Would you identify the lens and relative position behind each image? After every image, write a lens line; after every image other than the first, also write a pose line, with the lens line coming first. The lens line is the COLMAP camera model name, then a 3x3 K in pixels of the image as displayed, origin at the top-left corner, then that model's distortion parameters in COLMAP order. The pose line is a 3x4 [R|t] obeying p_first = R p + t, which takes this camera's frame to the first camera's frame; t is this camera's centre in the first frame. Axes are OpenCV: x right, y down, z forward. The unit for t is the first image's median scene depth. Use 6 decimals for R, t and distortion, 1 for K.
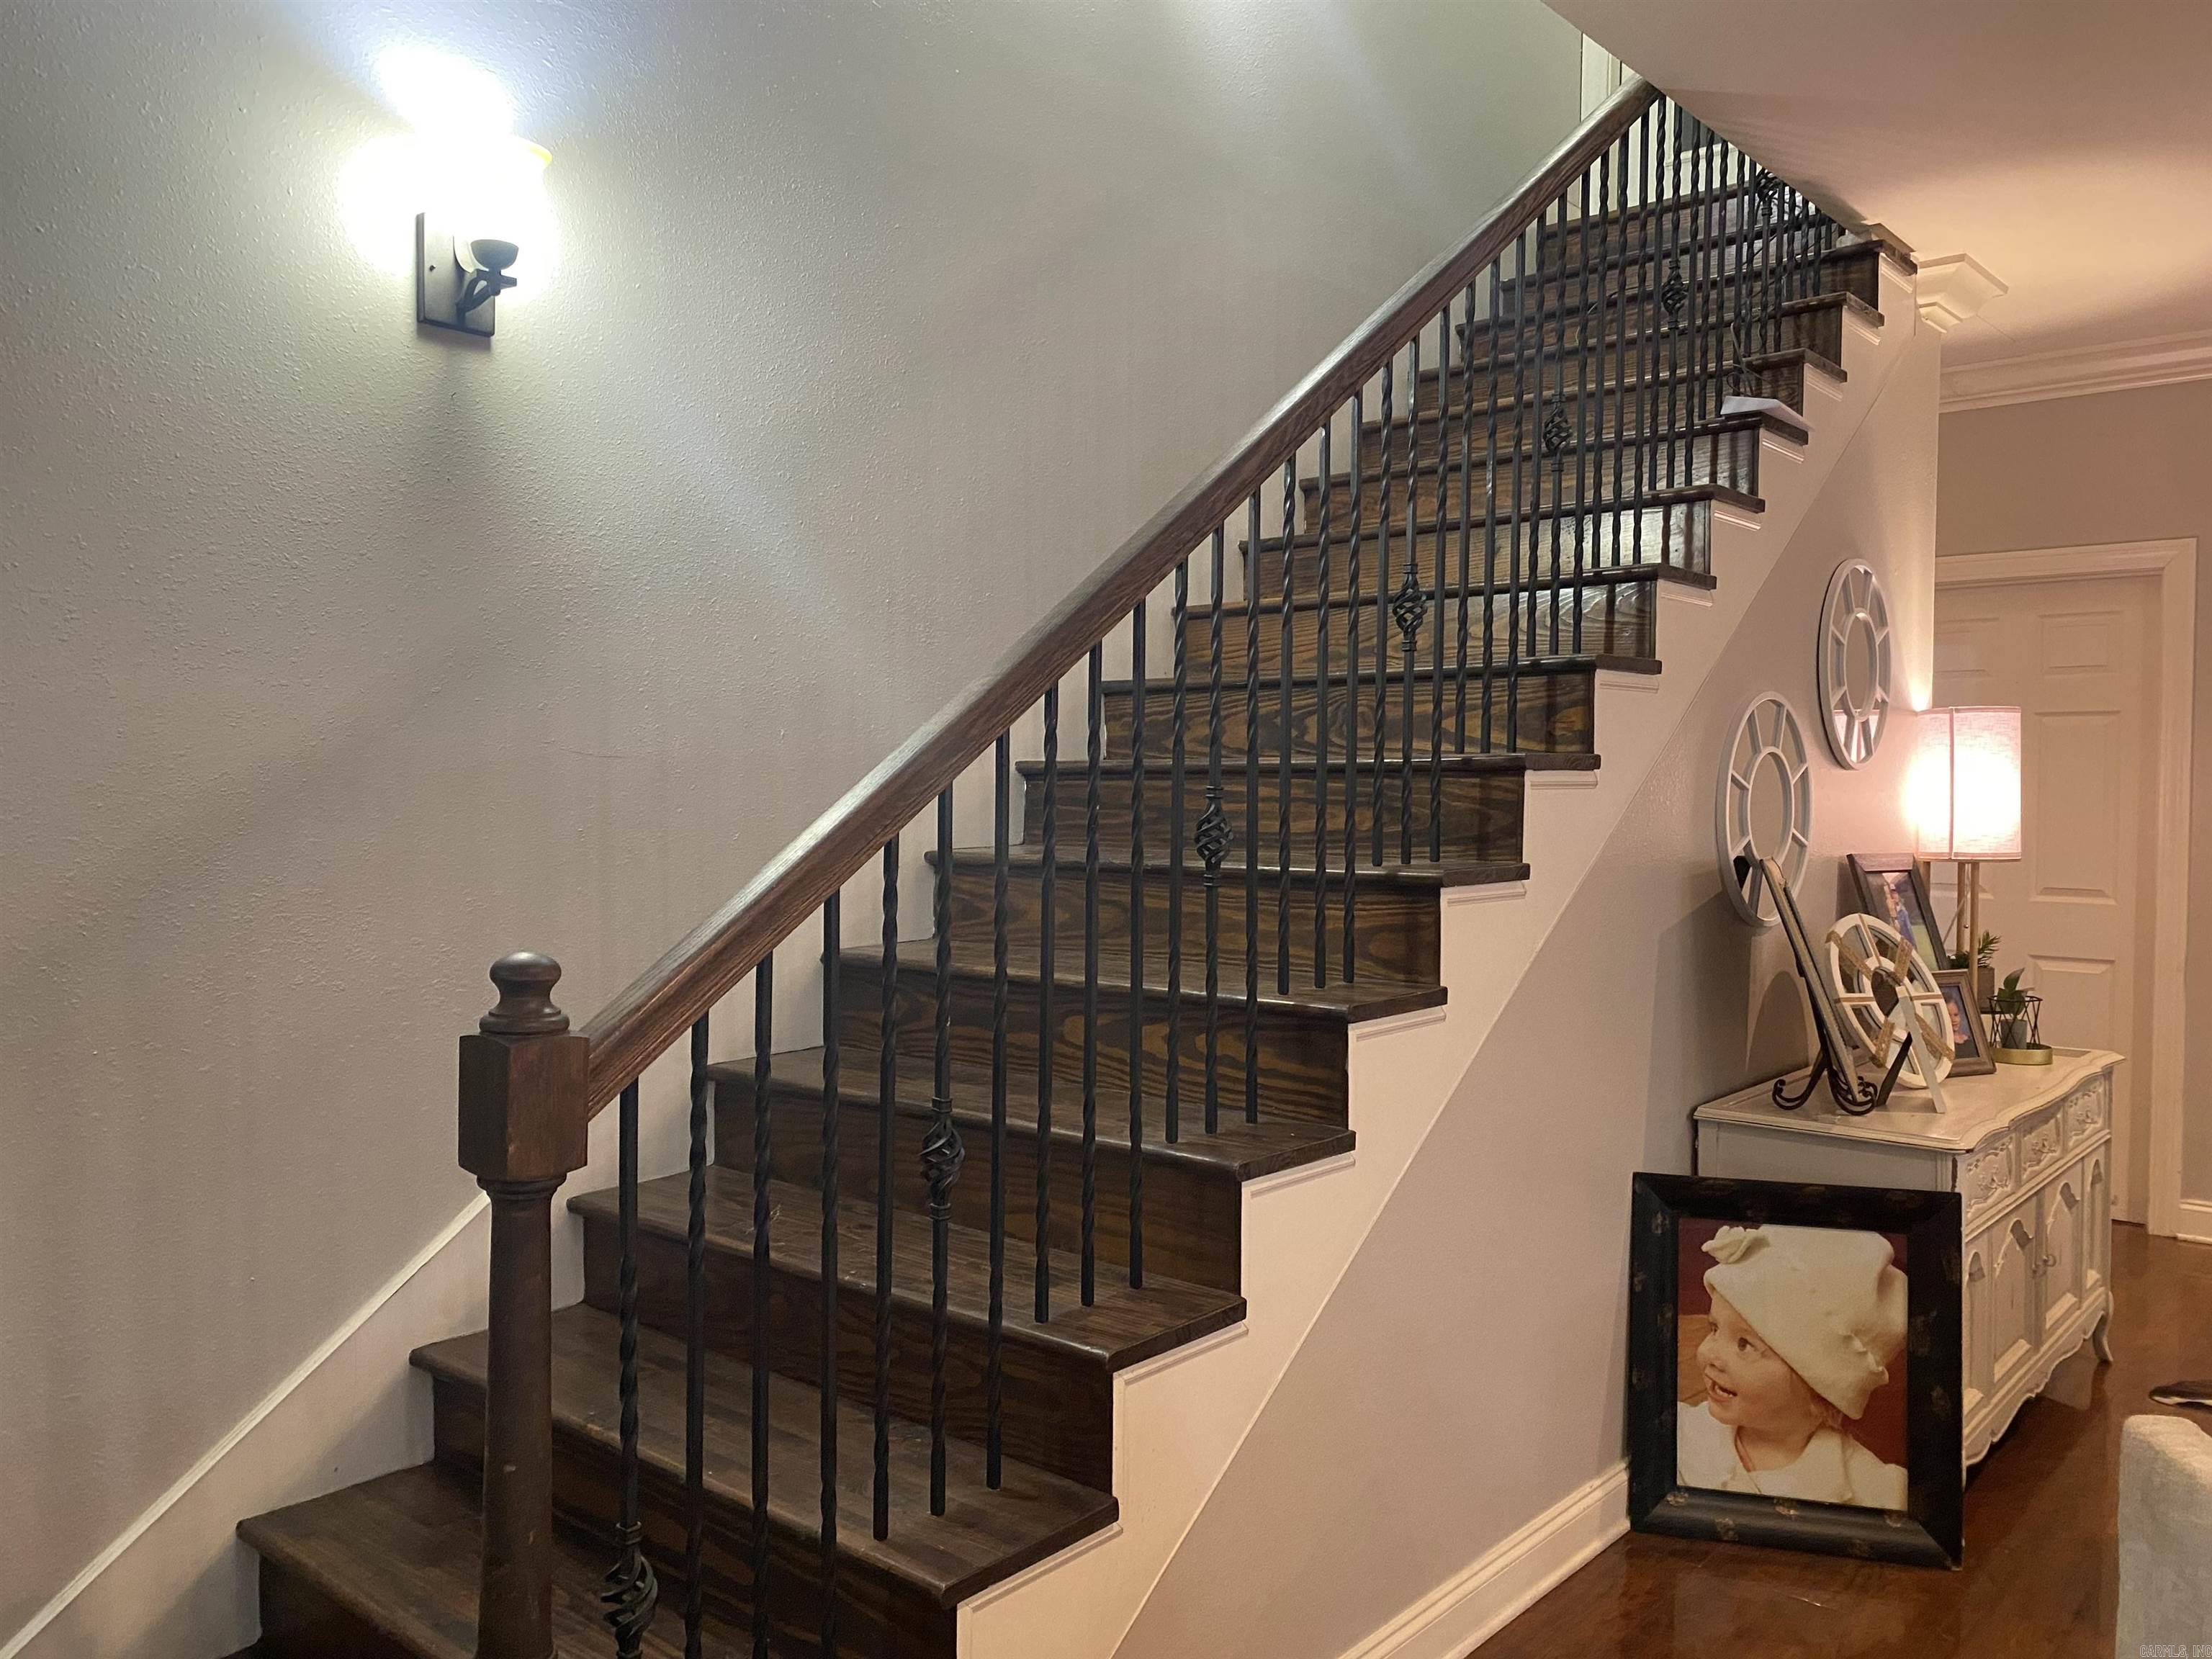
lens RADIAL K [[1688.3, 0, 1101.2], [0, 1688.3, 830.9], [0, 0, 1]] dist [0.053619, -0.061796]
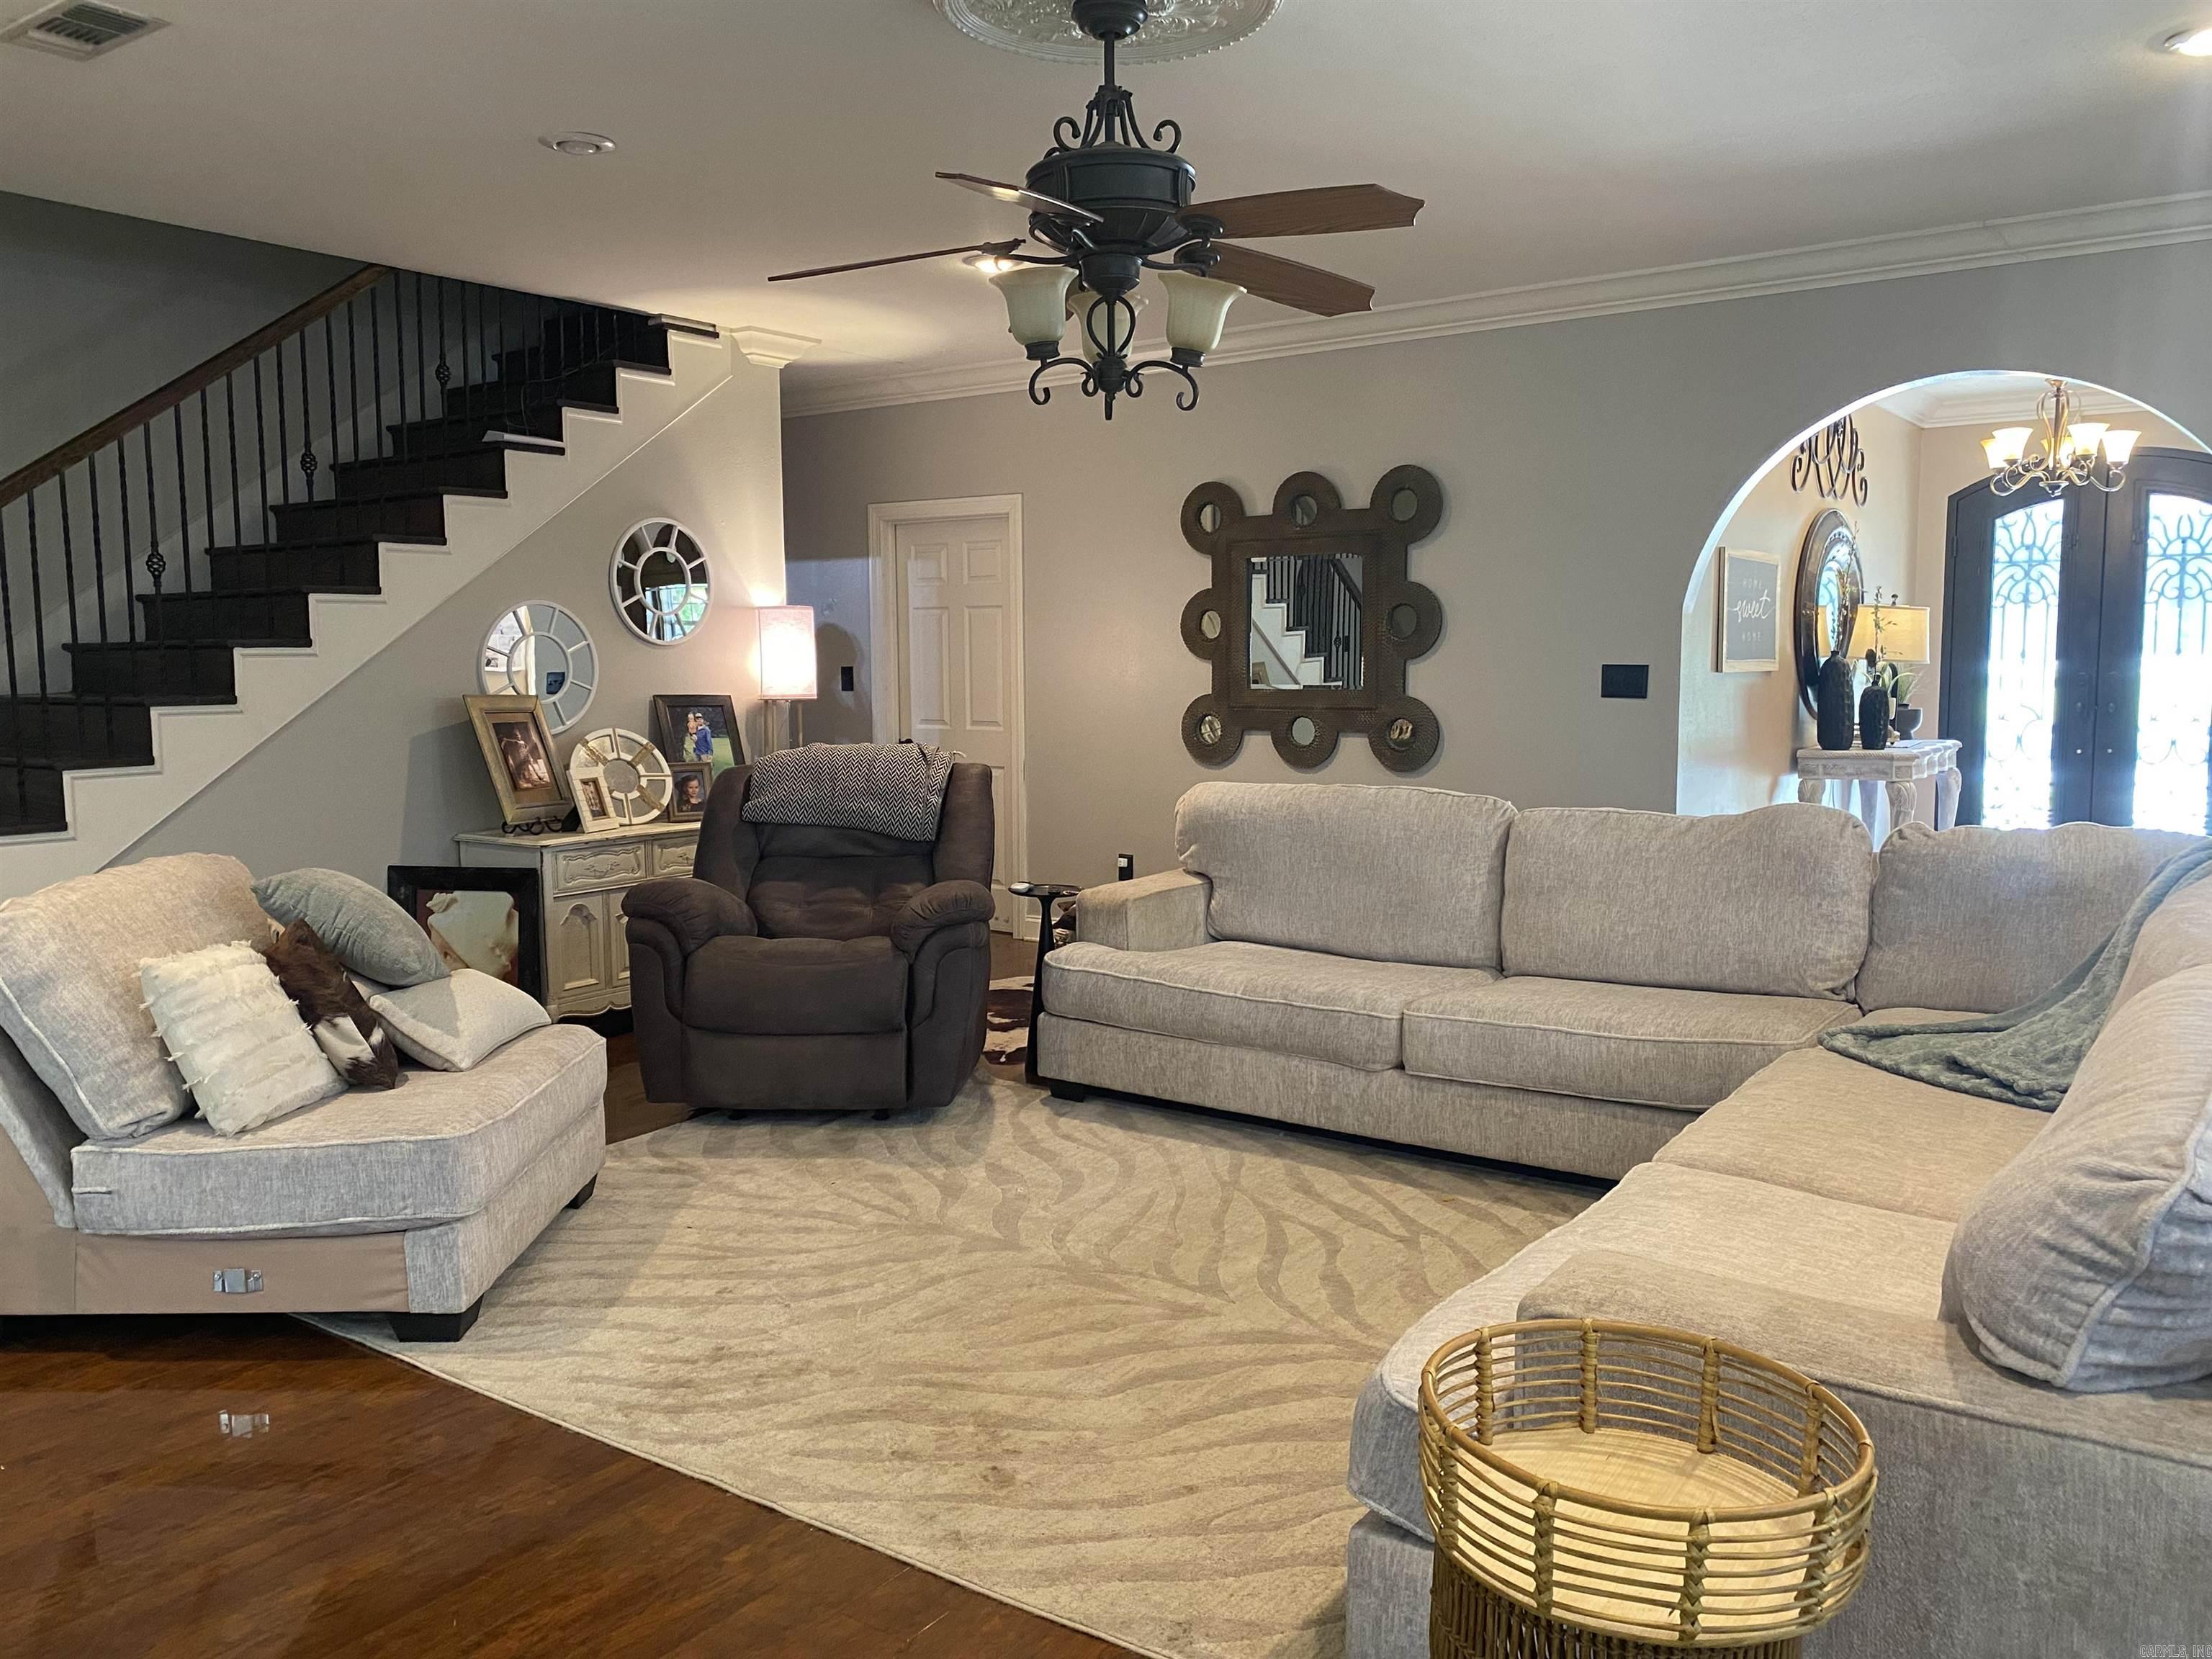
lens RADIAL K [[1688.3, 0, 1064.6], [0, 1688.3, 823.0], [0, 0, 1]] dist [0.053619, -0.061796]
pose [[0.997003, -0.014949, 0.075906, 0.905448], [0.009383, 0.997276, 0.073164, 0.025678], [-0.076793, -0.072233, 0.994427, -0.892996]]
